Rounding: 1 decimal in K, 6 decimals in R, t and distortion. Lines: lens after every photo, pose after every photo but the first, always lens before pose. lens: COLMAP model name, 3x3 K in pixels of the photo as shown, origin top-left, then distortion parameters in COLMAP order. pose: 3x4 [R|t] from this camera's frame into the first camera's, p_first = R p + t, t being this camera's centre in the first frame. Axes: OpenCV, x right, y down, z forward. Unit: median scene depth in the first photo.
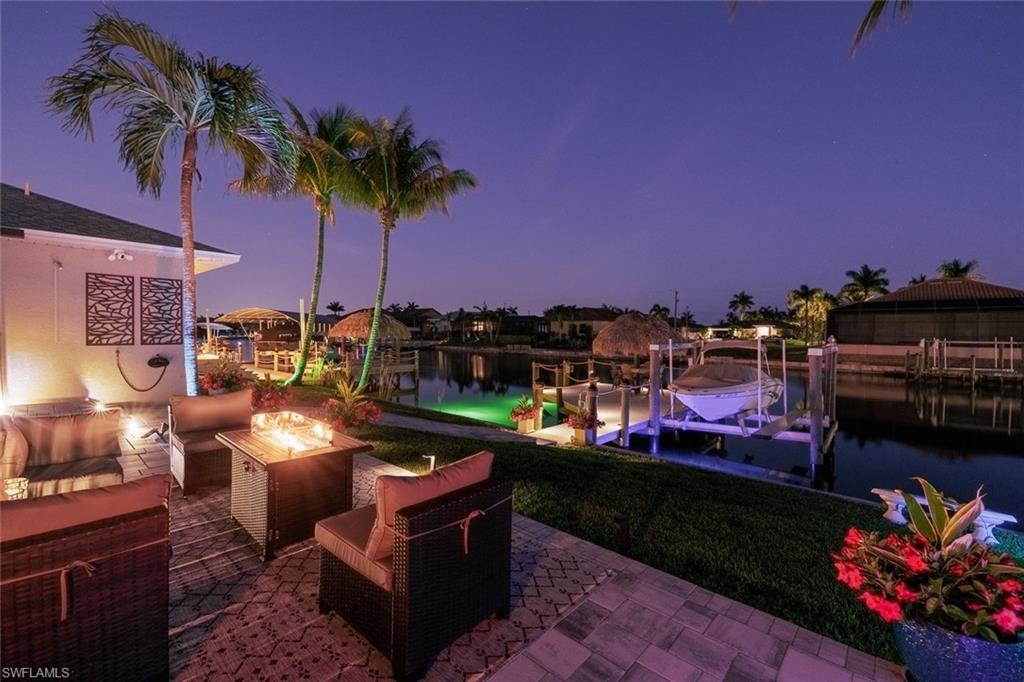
lens RADIAL K [[427.7, 0, 503.5], [0, 427.7, 335.2], [0, 0, 1]] dist [0.002056, 0.000141]
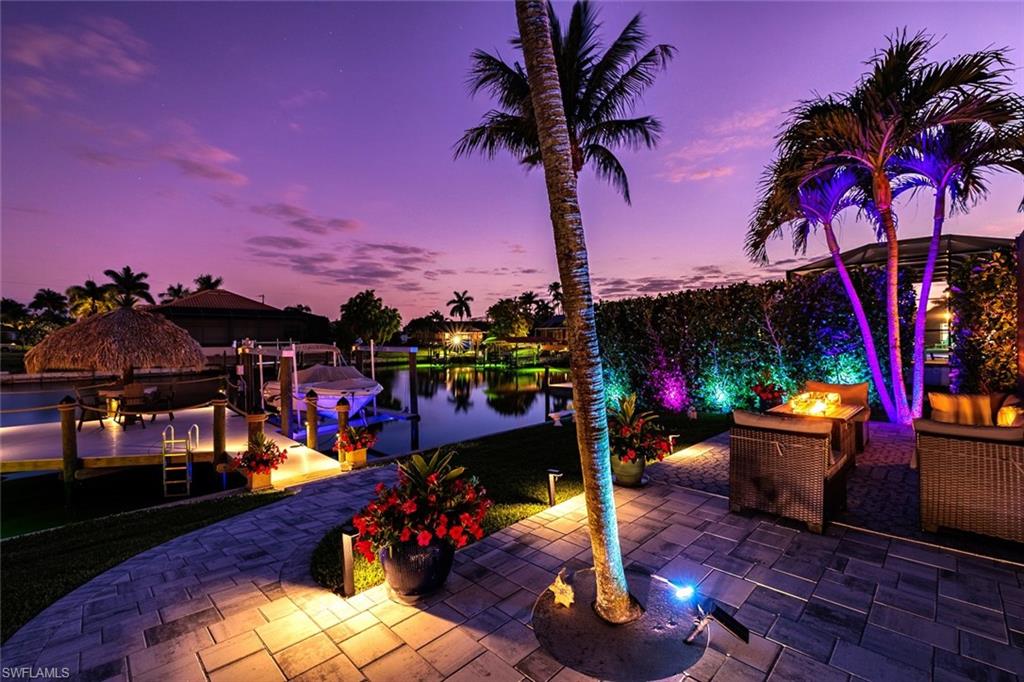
lens RADIAL K [[427.7, 0, 508.2], [0, 427.7, 338.8], [0, 0, 1]] dist [0.002056, 0.000141]
pose [[0.033837, -0.011725, 0.999359, -0.123206], [0.011589, 0.999869, 0.011338, -0.000837], [-0.999360, 0.011198, 0.033968, 0.123467]]
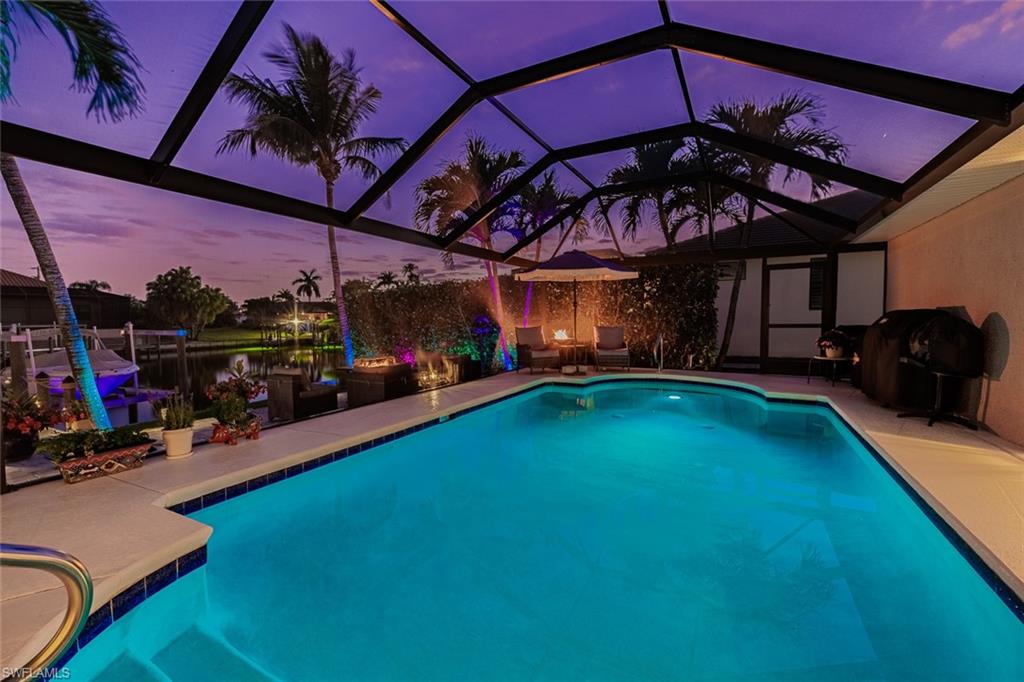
lens RADIAL K [[427.7, 0, 503.6], [0, 427.7, 339.7], [0, 0, 1]] dist [0.002056, 0.000141]
pose [[-0.252530, -0.057426, 0.965883, -0.185210], [0.010460, 0.998017, 0.062071, -0.002532], [-0.967532, 0.025778, -0.251429, 0.059693]]
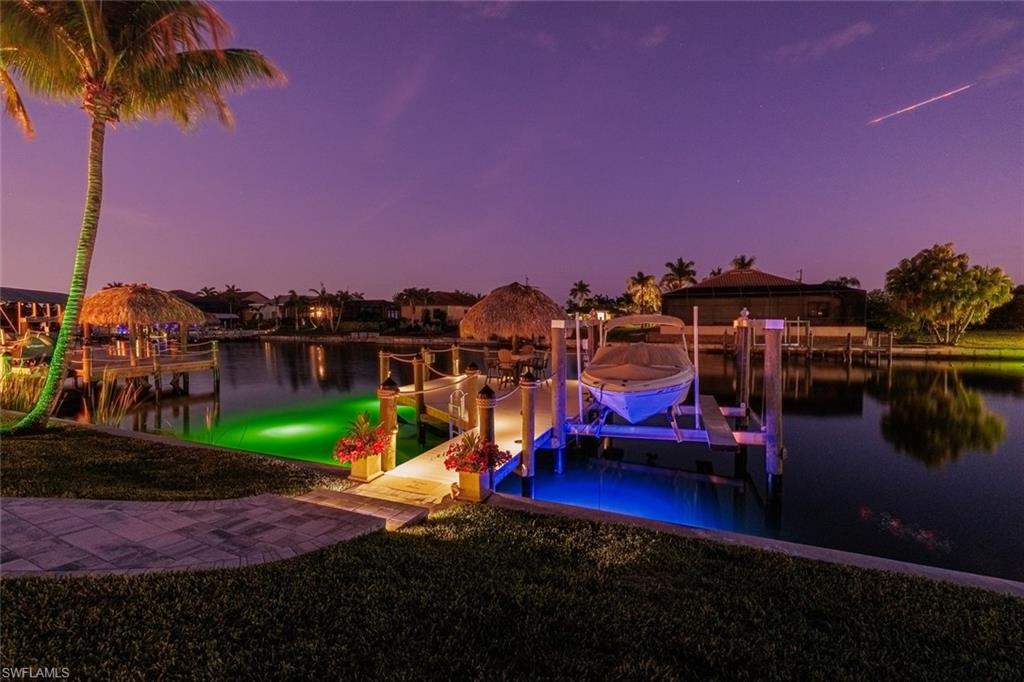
lens RADIAL K [[427.7, 0, 507.4], [0, 427.7, 342.9], [0, 0, 1]] dist [0.002056, 0.000141]
pose [[0.938245, -0.026594, 0.344949, 0.007618], [0.010667, 0.998791, 0.047987, 0.005863], [-0.345808, -0.041344, 0.937394, 0.087797]]
